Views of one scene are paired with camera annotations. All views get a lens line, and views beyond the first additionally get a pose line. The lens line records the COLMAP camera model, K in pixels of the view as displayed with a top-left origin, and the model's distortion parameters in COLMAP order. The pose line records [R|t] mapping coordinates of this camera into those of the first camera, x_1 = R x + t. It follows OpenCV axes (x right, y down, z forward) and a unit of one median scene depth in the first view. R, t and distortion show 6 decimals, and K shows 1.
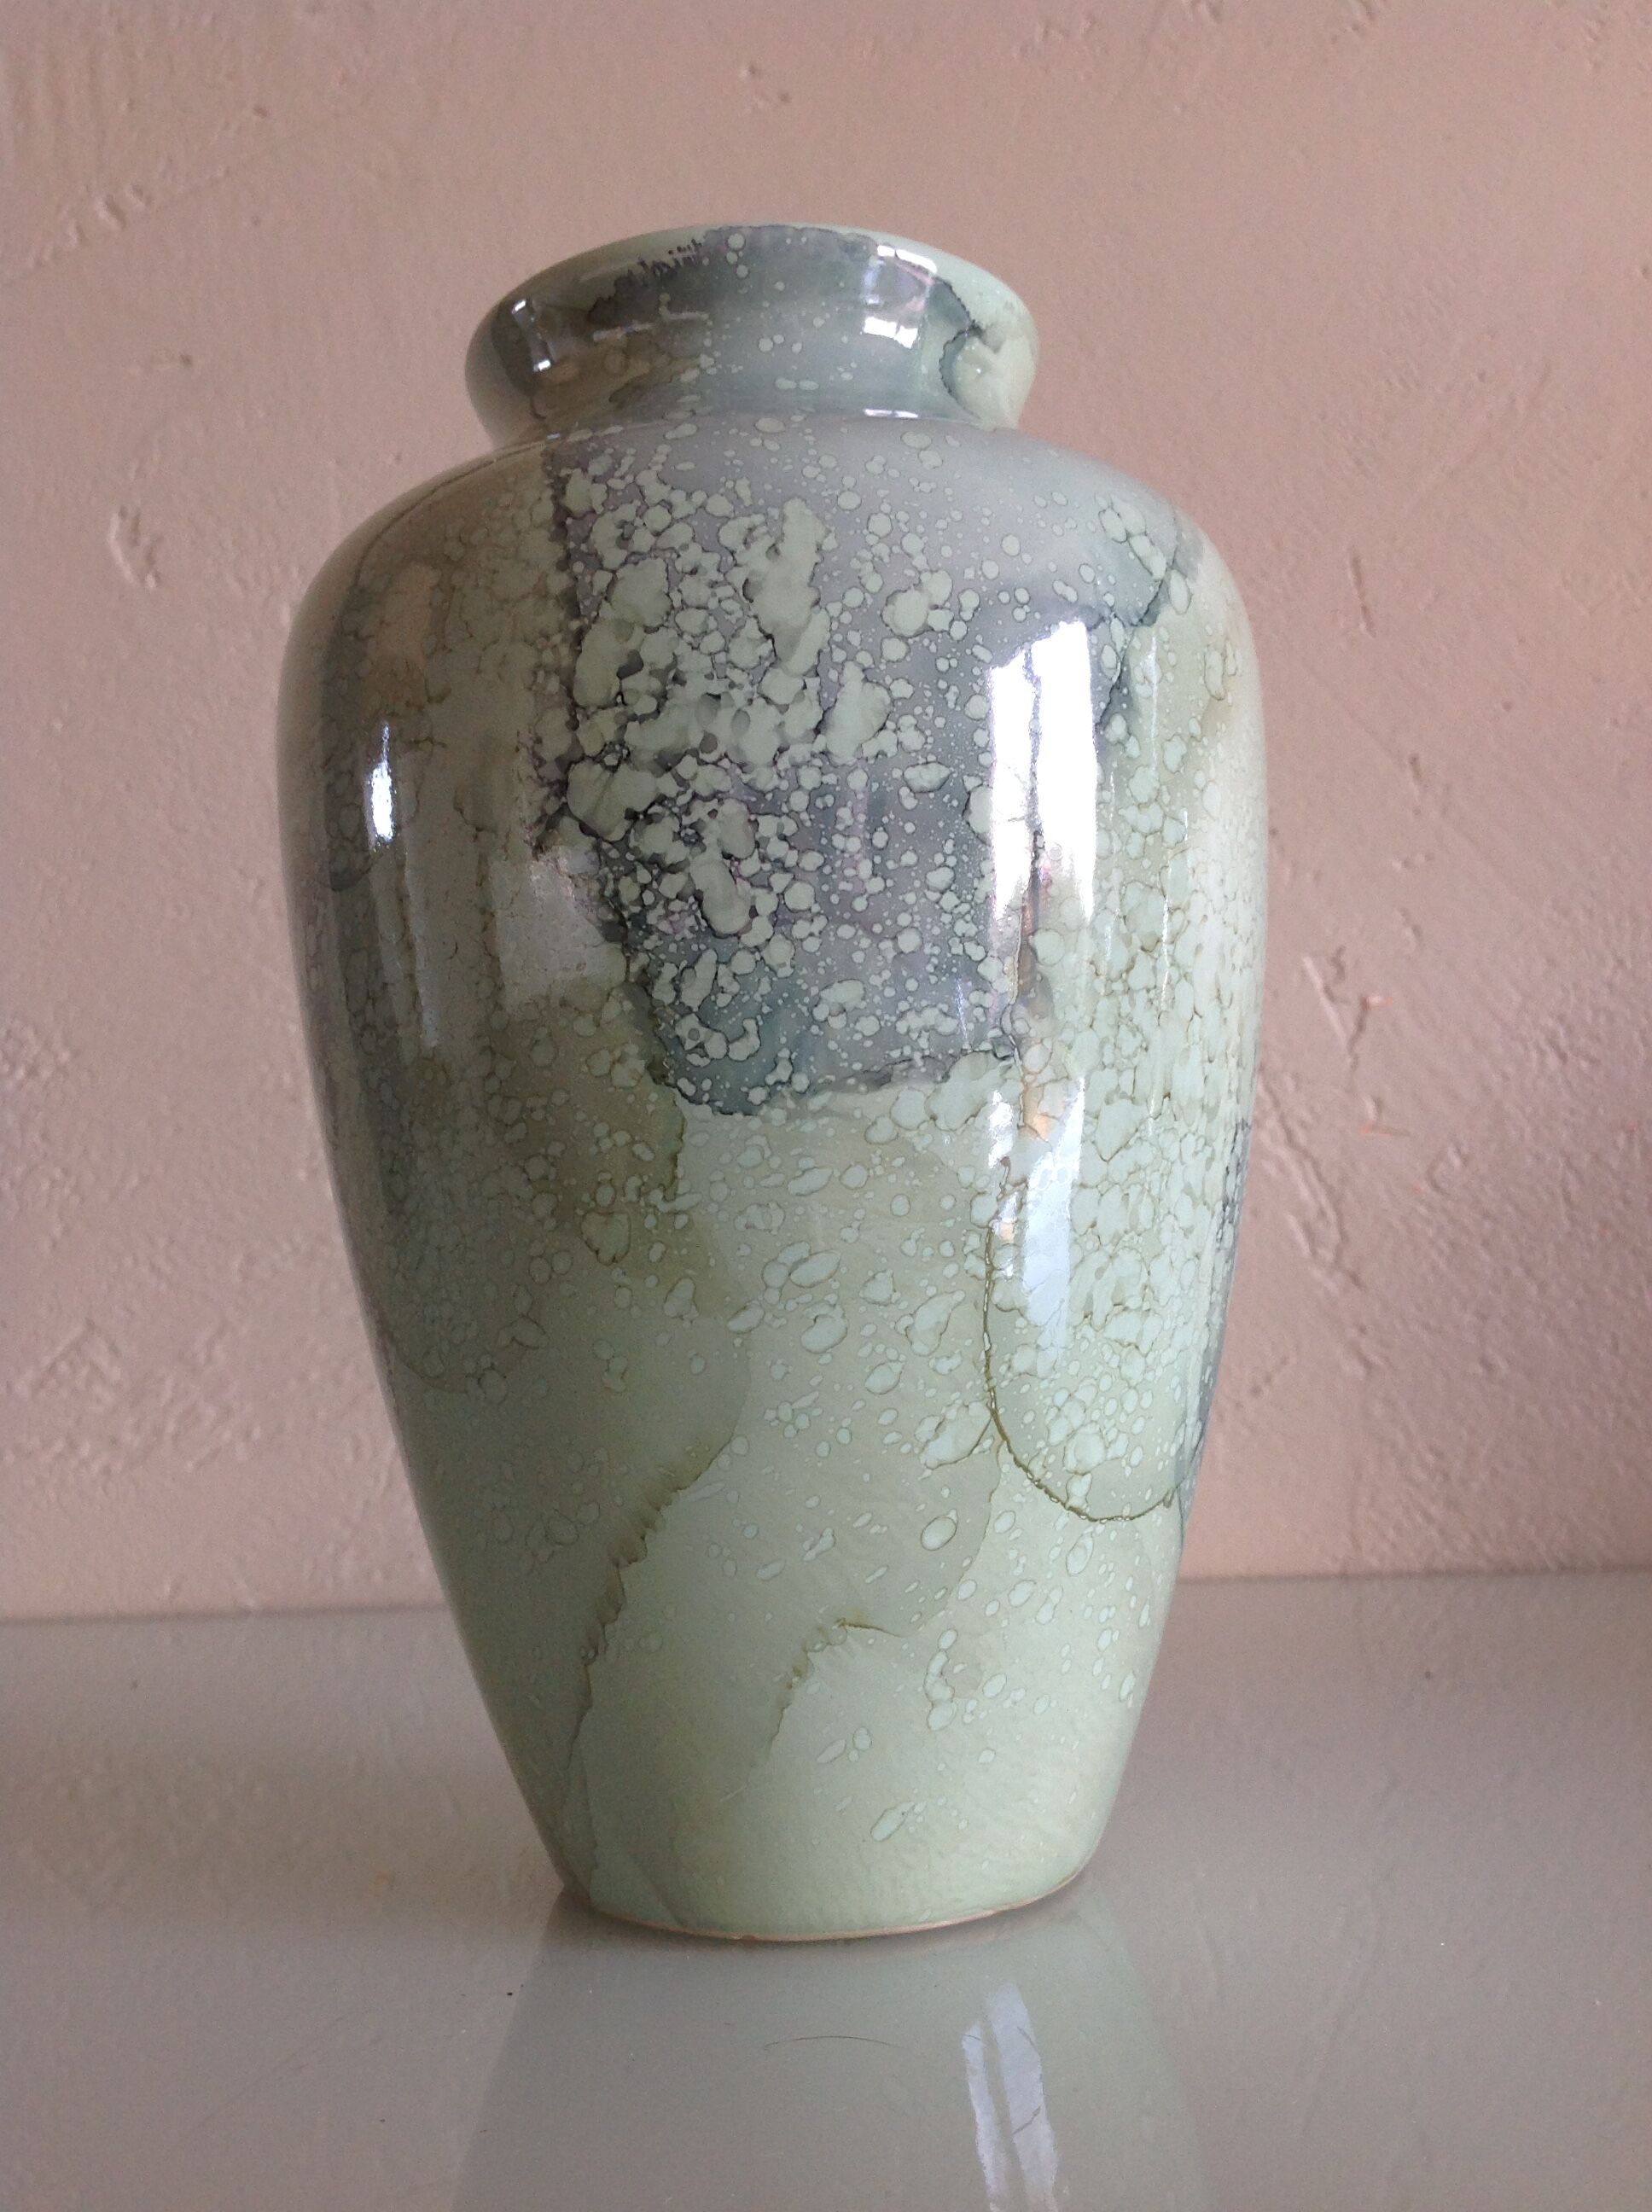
lens RADIAL K [[2209.8, 0, 826.0], [0, 2209.8, 1106.0], [0, 0, 1]] dist [0.174414, -0.455522]
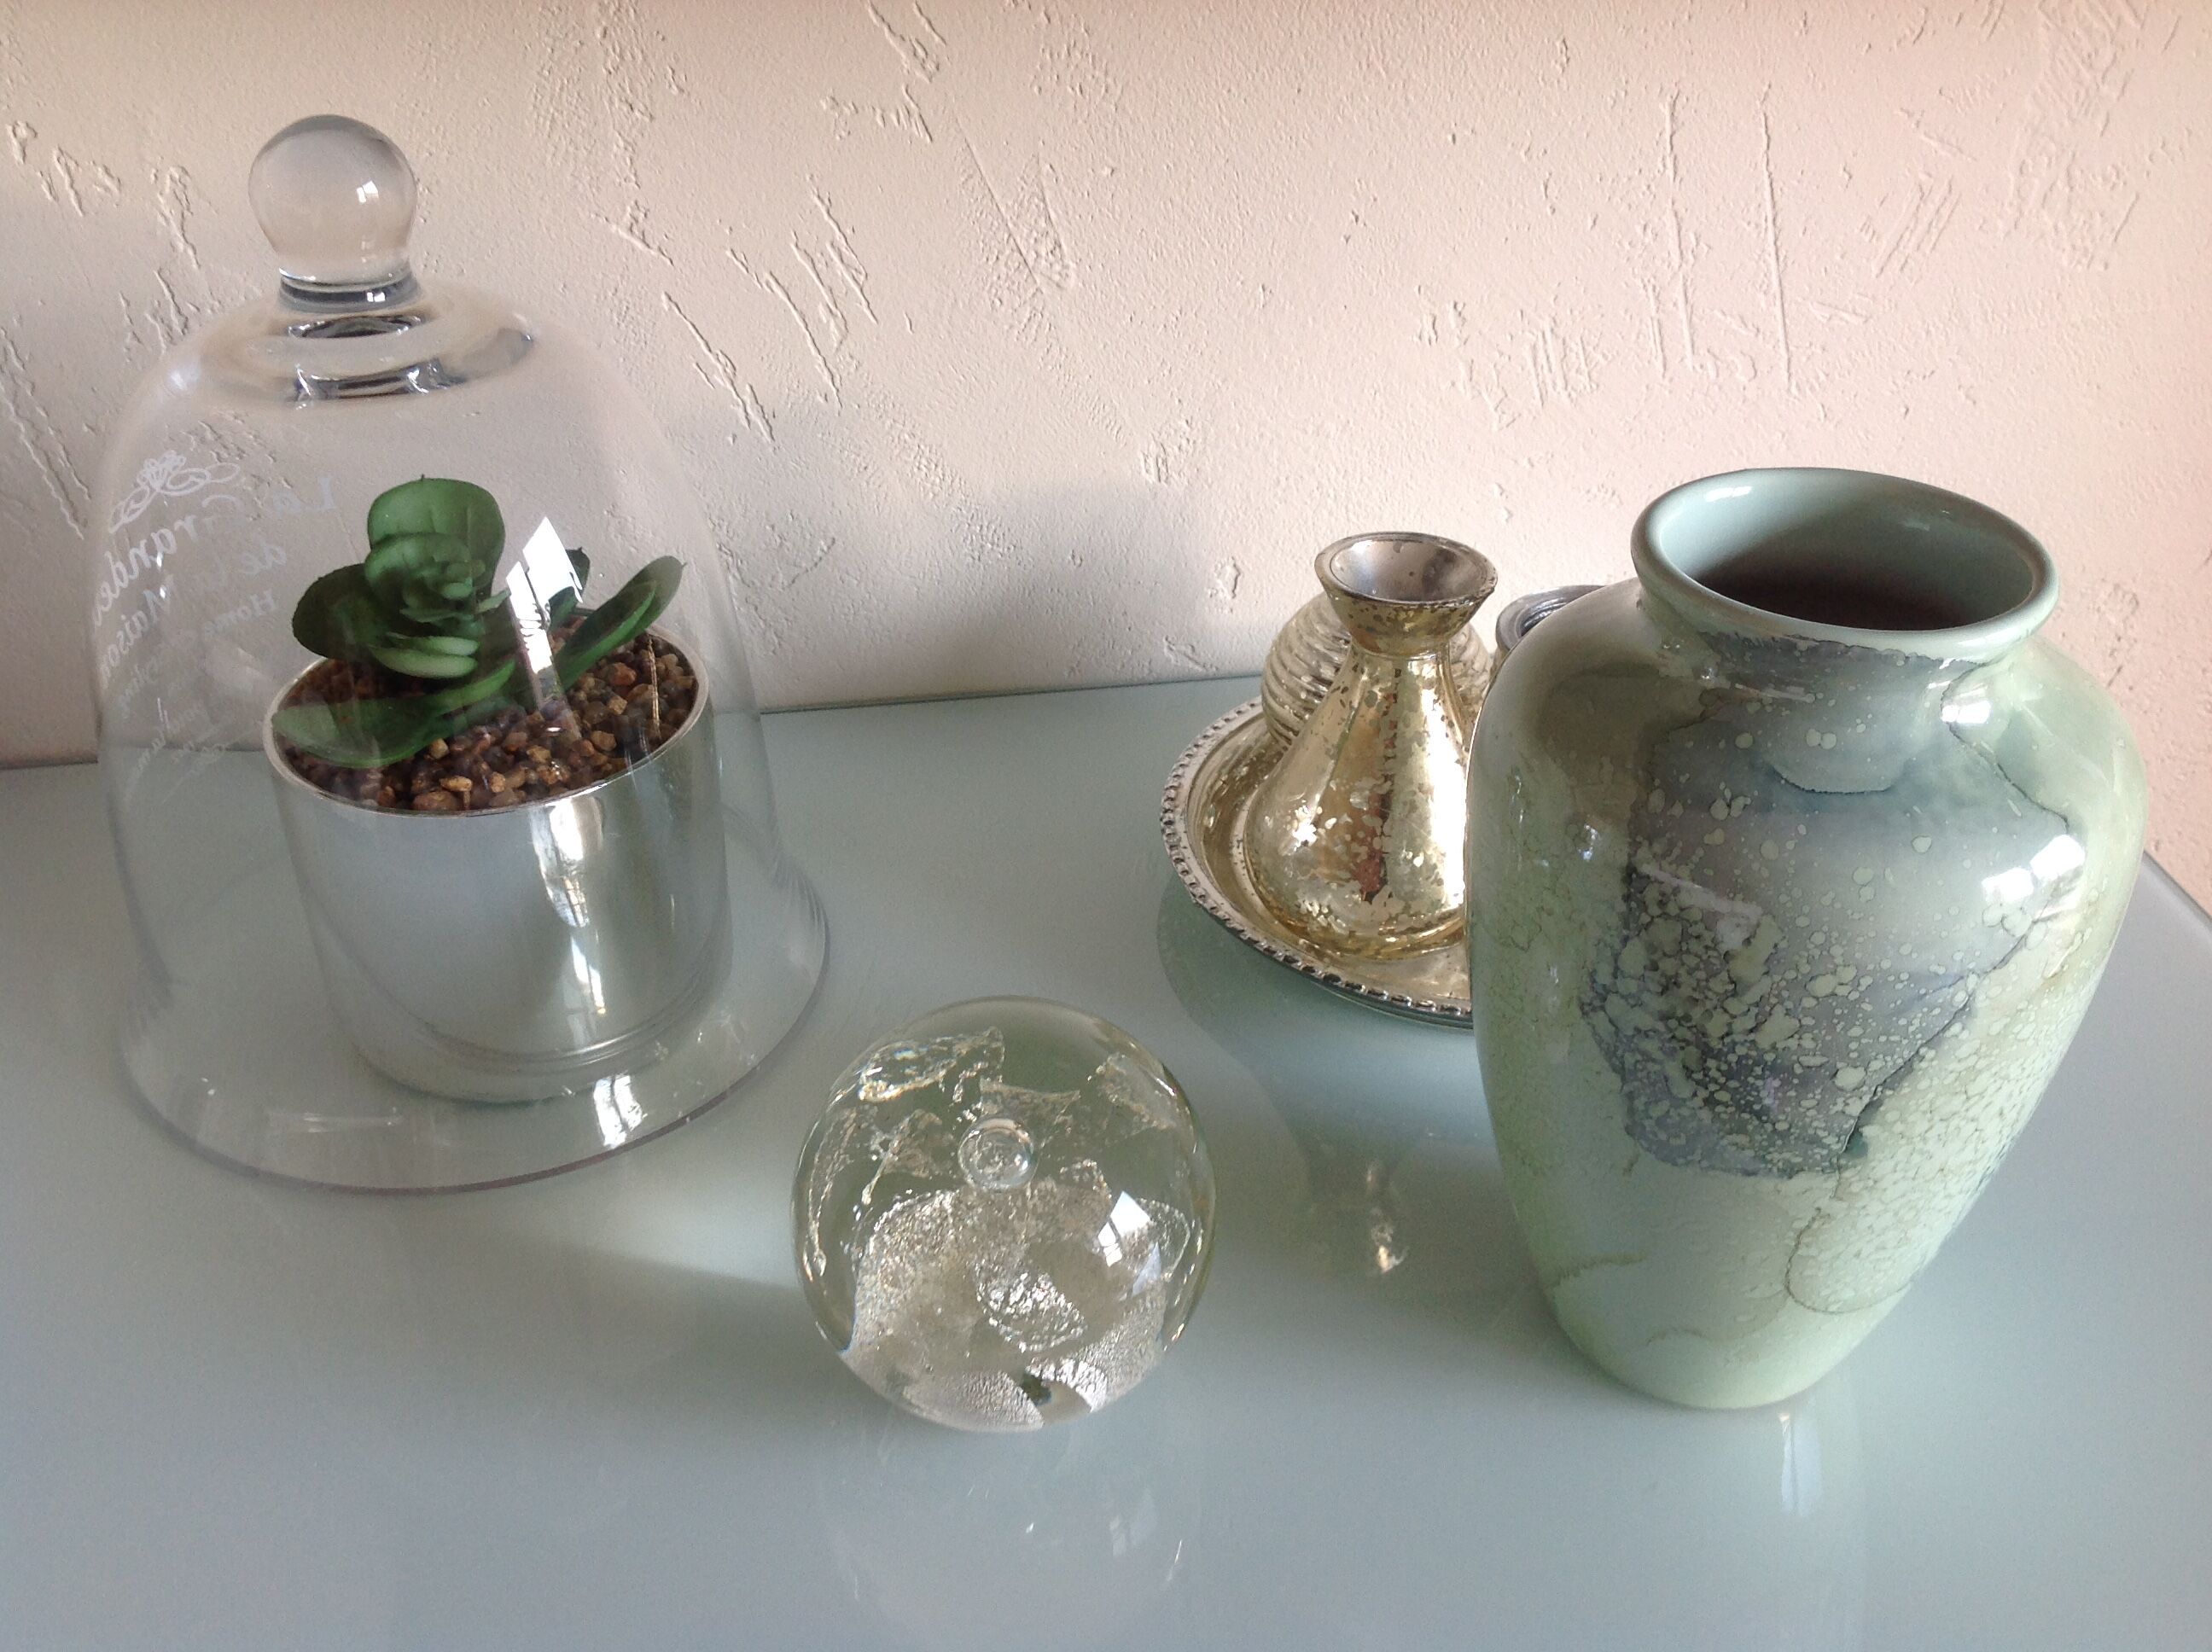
lens RADIAL K [[2209.8, 0, 1106.0], [0, 2209.8, 826.0], [0, 0, 1]] dist [0.174414, -0.455522]
pose [[0.912339, 0.267759, -0.309747, 0.034599], [-0.007025, 0.766648, 0.642029, -1.407883], [0.409376, -0.583572, 0.701324, -0.342305]]
